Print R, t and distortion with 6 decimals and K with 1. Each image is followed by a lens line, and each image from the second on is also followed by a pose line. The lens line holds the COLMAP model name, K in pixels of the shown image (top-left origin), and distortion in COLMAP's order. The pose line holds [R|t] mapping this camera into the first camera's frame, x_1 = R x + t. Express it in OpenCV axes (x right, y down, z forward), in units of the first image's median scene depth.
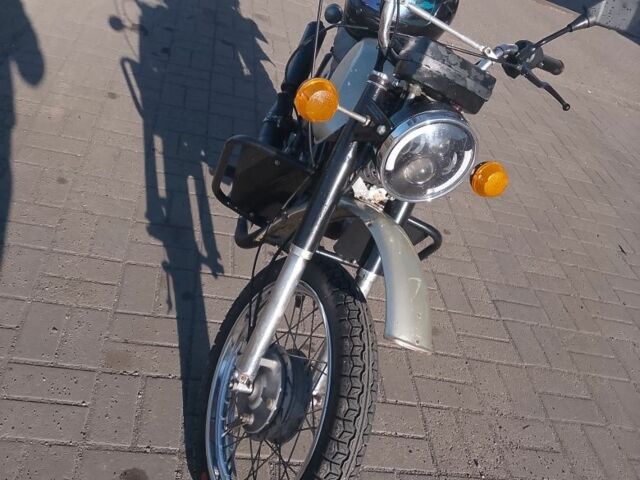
lens RADIAL K [[642.1, 0, 320.0], [0, 642.1, 240.0], [0, 0, 1]] dist [0.135747, -0.333662]
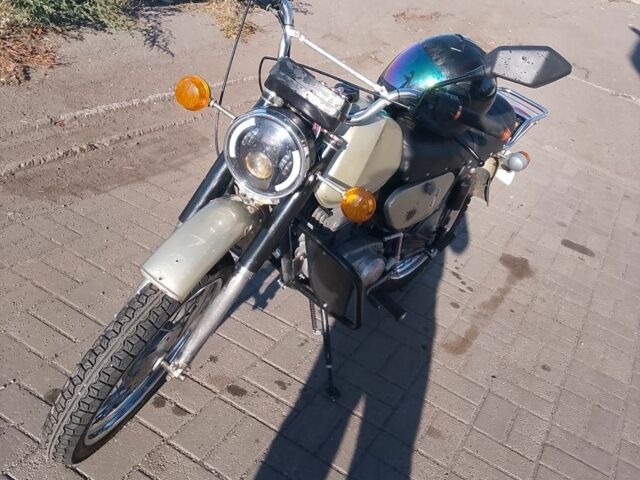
lens RADIAL K [[642.1, 0, 320.0], [0, 642.1, 240.0], [0, 0, 1]] dist [0.135747, -0.333662]
pose [[0.821466, 0.181999, -0.540435, 0.575000], [-0.321422, 0.930592, -0.175176, 0.117496], [0.471043, 0.317609, 0.822948, 0.101040]]
